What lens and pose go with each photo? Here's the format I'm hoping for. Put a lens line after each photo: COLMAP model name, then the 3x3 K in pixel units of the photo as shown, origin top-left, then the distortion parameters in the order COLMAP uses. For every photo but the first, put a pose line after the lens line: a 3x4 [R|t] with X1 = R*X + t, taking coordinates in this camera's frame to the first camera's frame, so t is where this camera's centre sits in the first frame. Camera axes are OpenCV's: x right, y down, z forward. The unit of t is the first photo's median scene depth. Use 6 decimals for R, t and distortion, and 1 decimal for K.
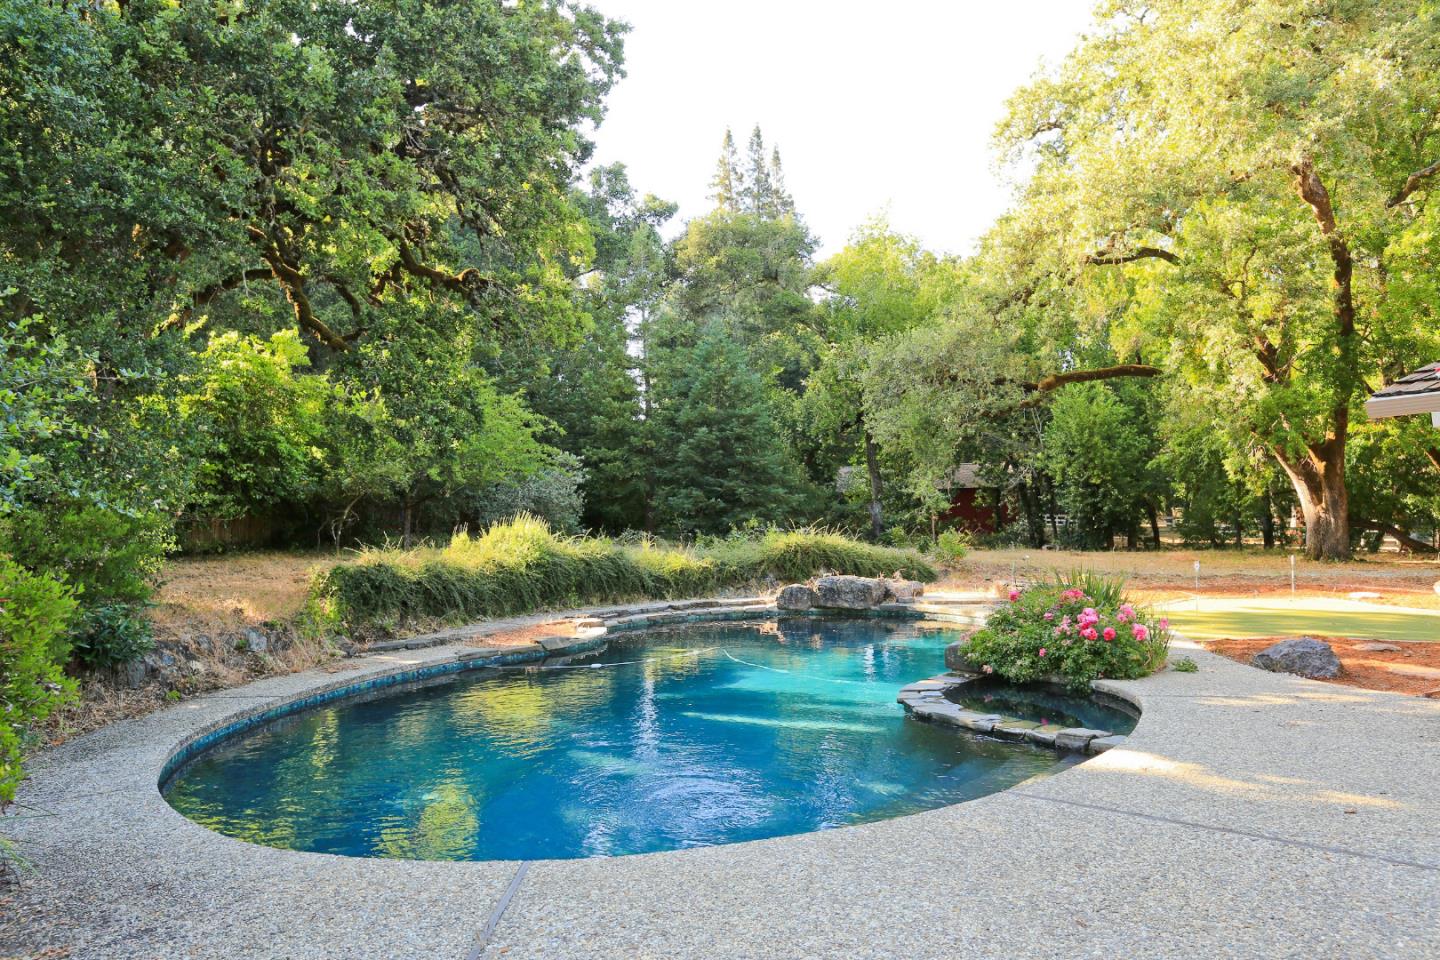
lens RADIAL K [[872.1, 0, 715.2], [0, 872.1, 440.0], [0, 0, 1]] dist [-0.044202, 0.001158]
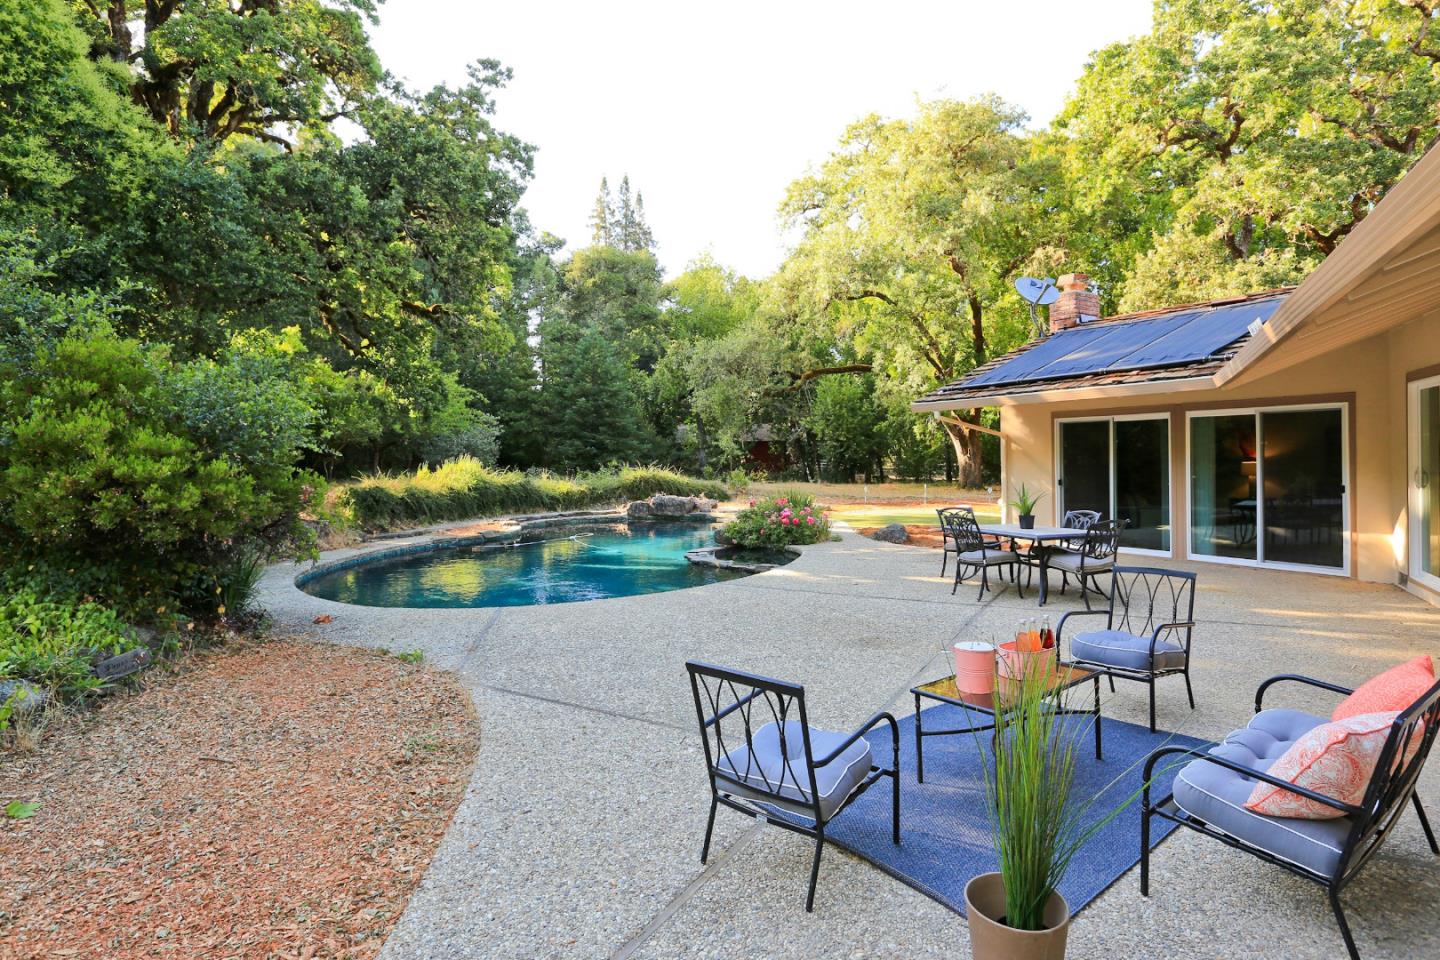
lens RADIAL K [[872.1, 0, 715.2], [0, 872.1, 440.0], [0, 0, 1]] dist [-0.044202, 0.001158]
pose [[0.990928, 0.010732, 0.133963, 0.013656], [-0.019203, 0.997885, 0.062104, -0.045576], [-0.133014, -0.064113, 0.989038, -0.557674]]
